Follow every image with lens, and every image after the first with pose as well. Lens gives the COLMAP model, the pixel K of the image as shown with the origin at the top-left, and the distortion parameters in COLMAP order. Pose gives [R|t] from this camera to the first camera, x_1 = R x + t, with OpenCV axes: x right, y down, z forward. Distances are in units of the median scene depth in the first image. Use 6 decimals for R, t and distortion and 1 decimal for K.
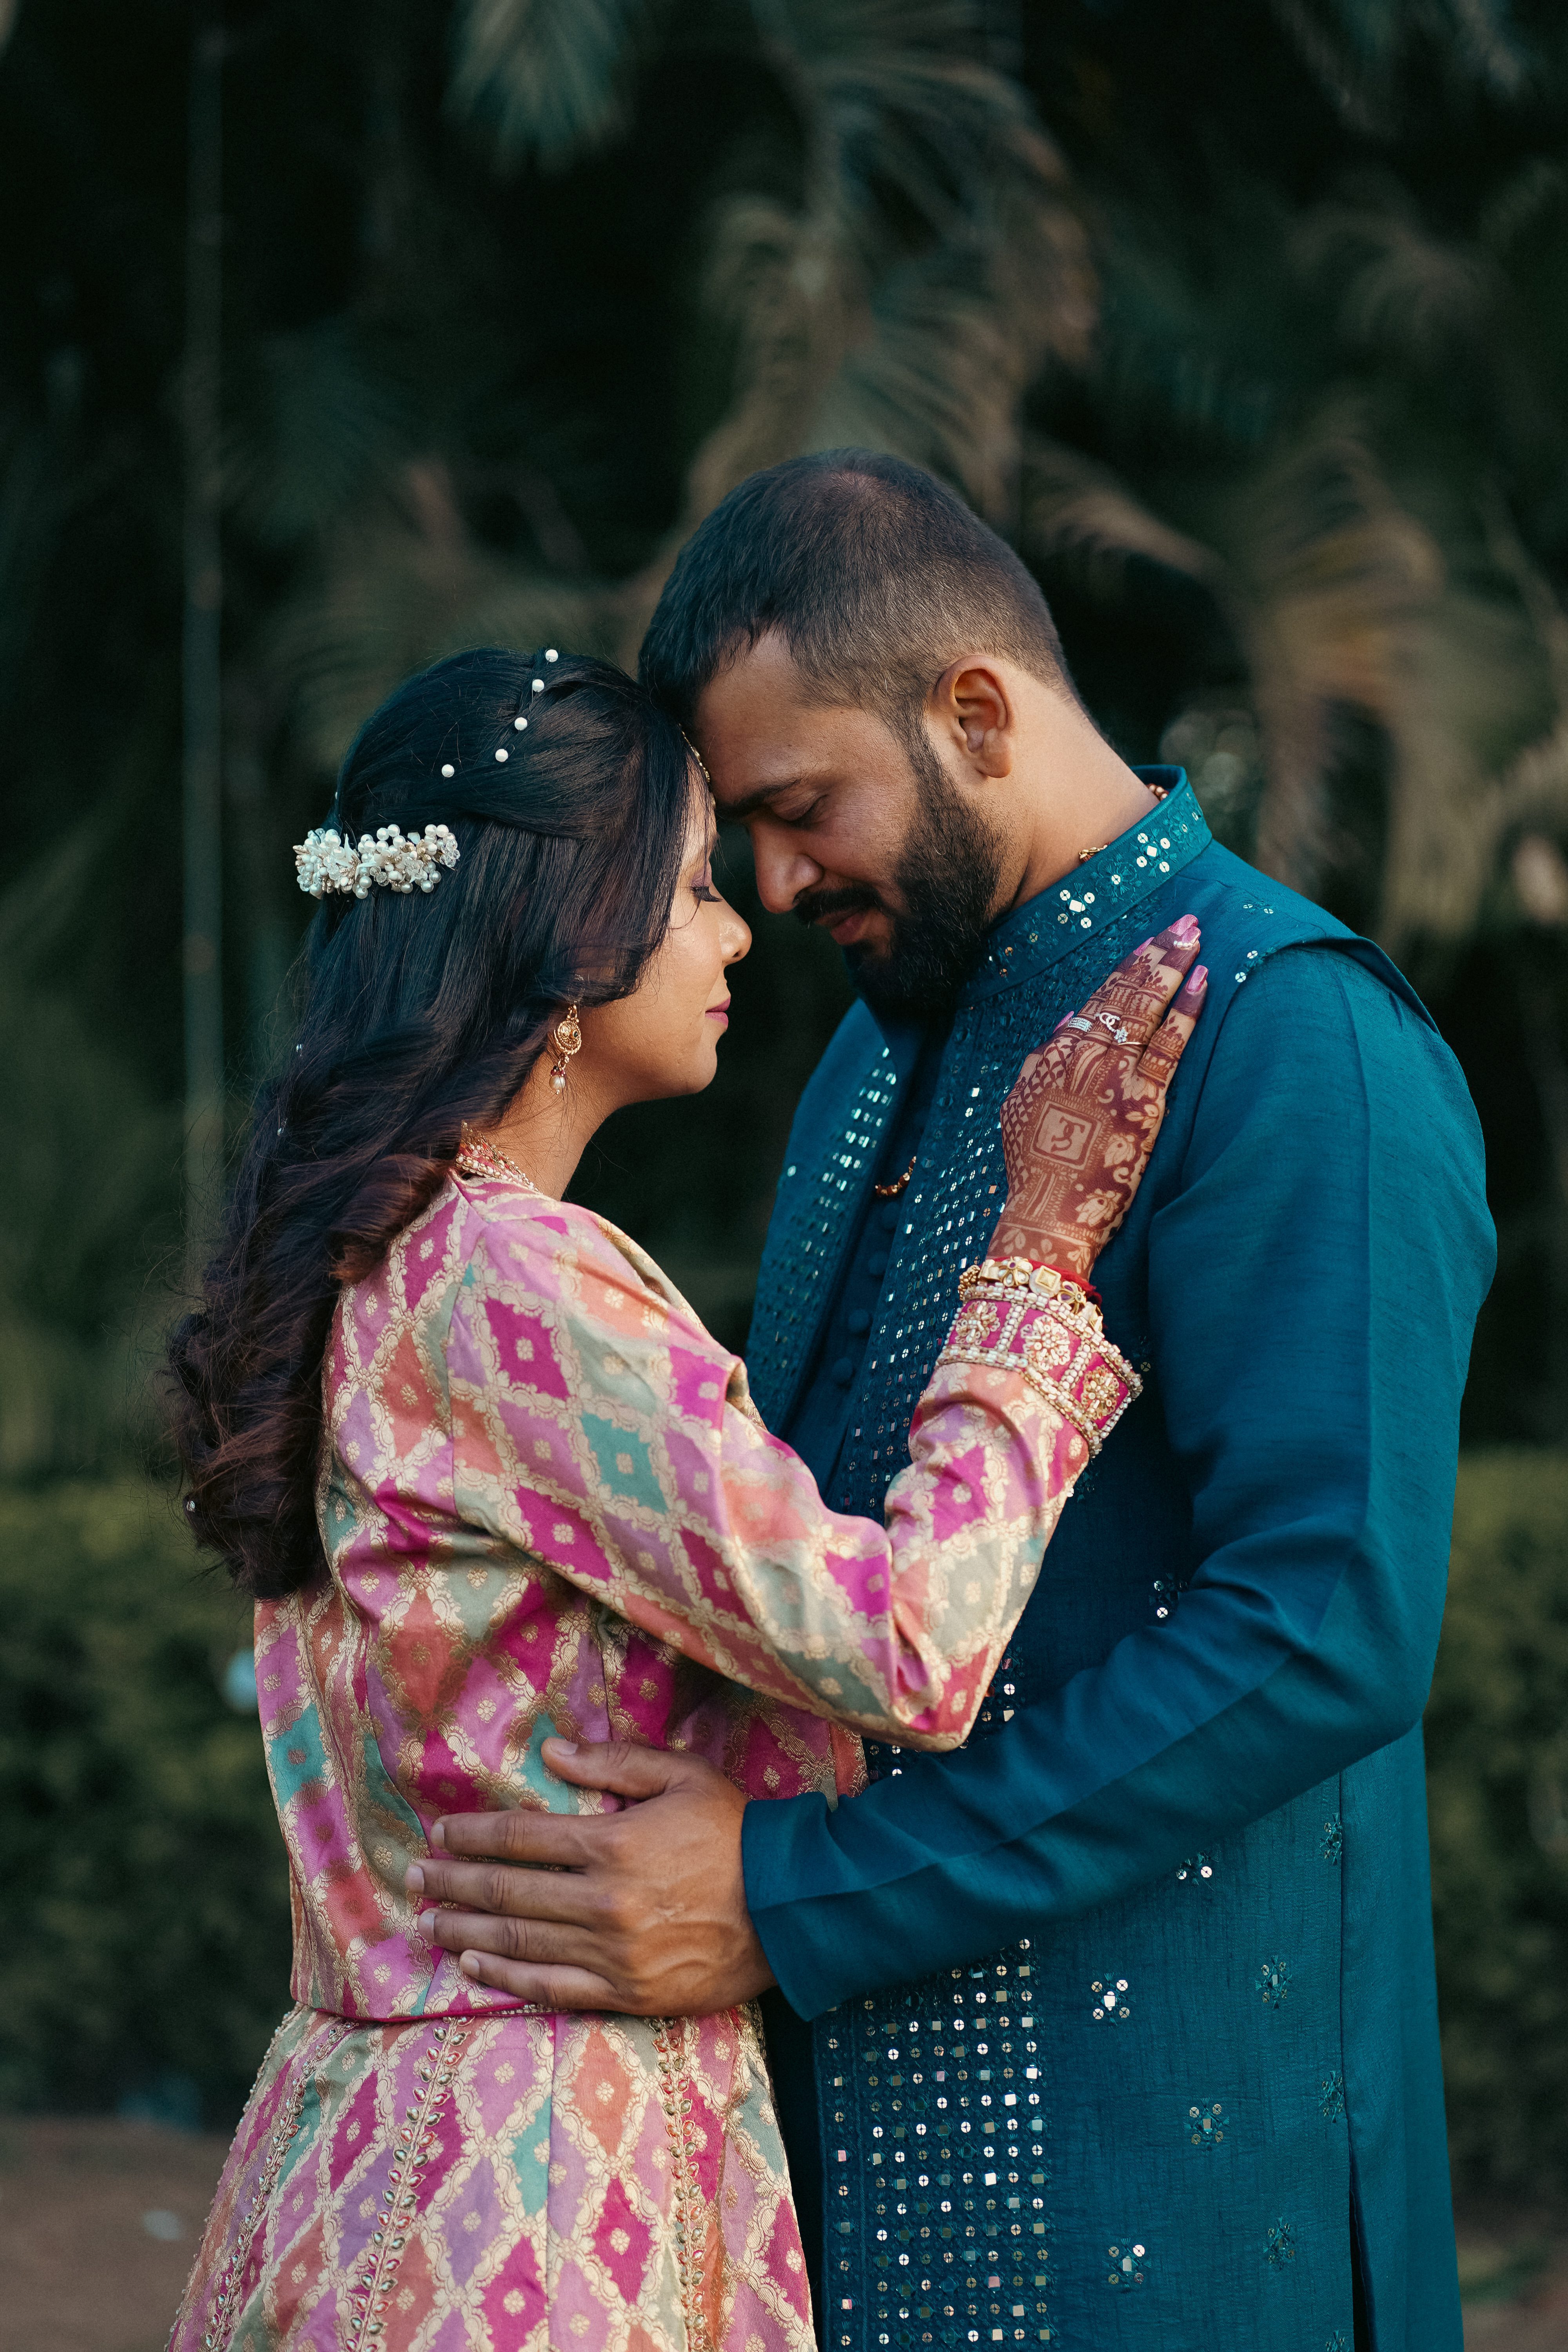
lens RADIAL K [[5853.1, 0, 800.2], [0, 5853.1, 1219.6], [0, 0, 1]] dist [0.007157, 0.000000]
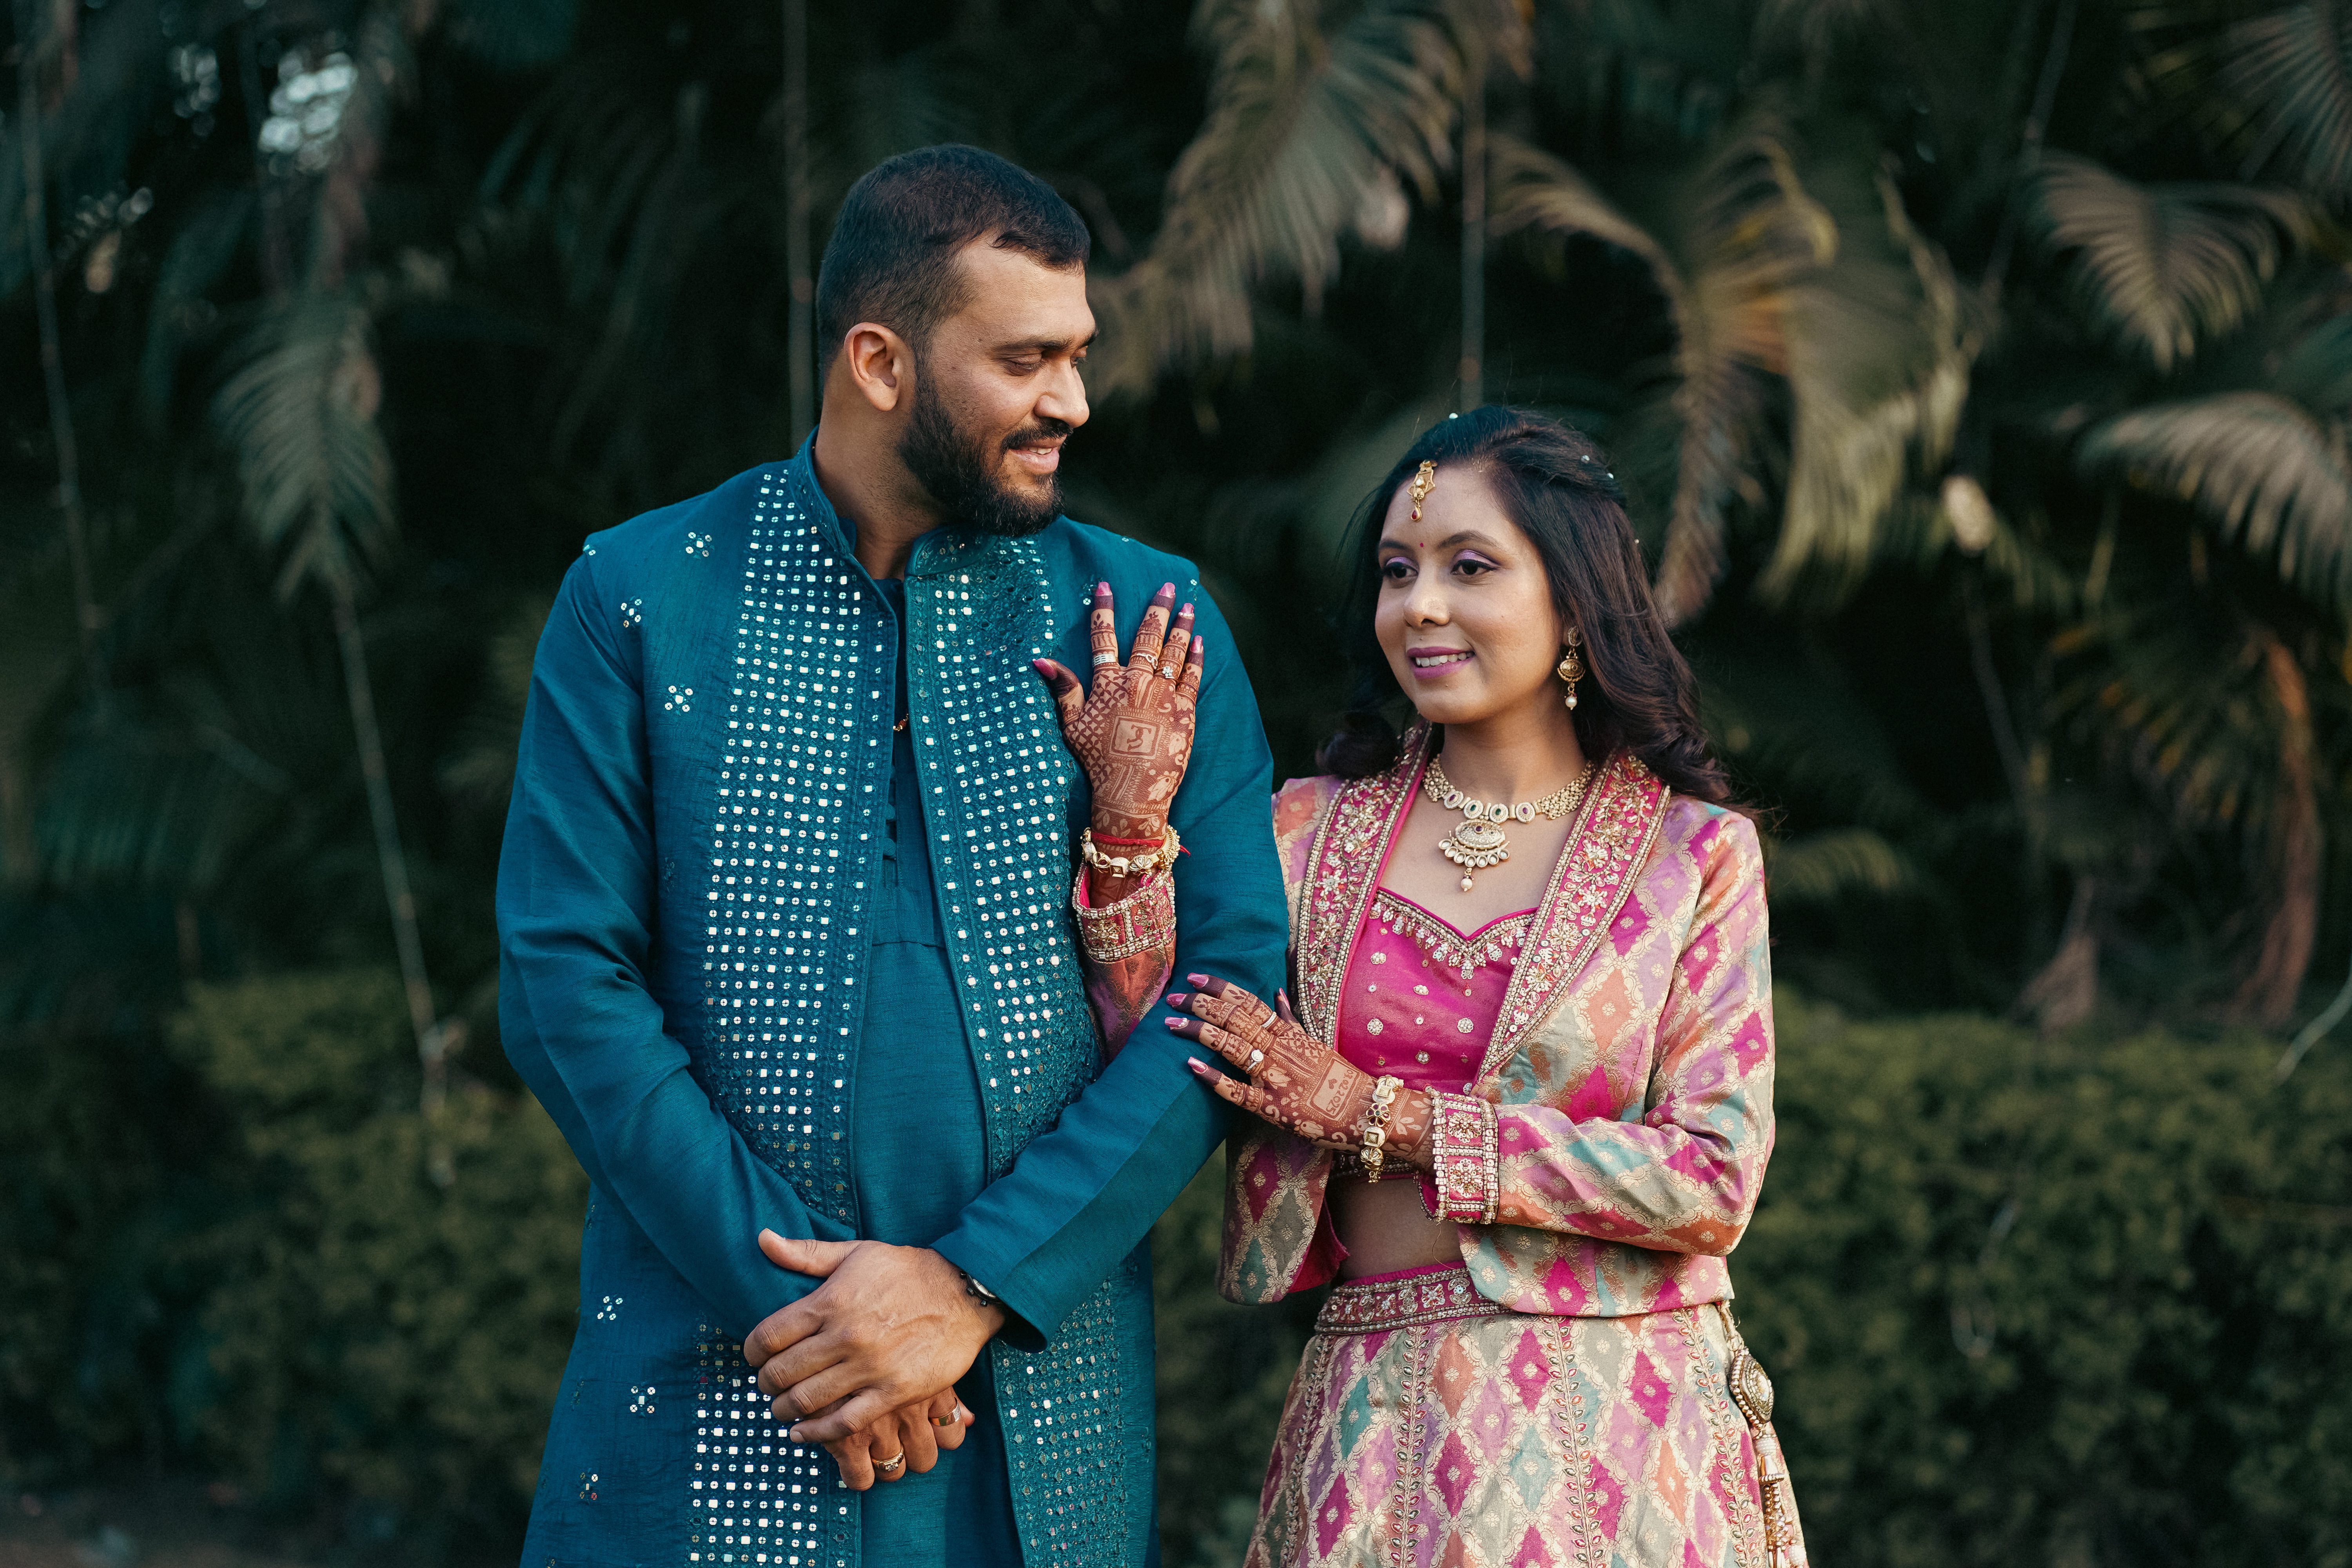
lens RADIAL K [[5853.1, 0, 1177.7], [0, 5853.1, 769.6], [0, 0, 1]] dist [0.007157, 0.000000]
pose [[0.993684, -0.017349, -0.110867, 0.105050], [0.014626, 0.999572, -0.025327, 0.019077], [0.111259, 0.023546, 0.993512, -0.149644]]
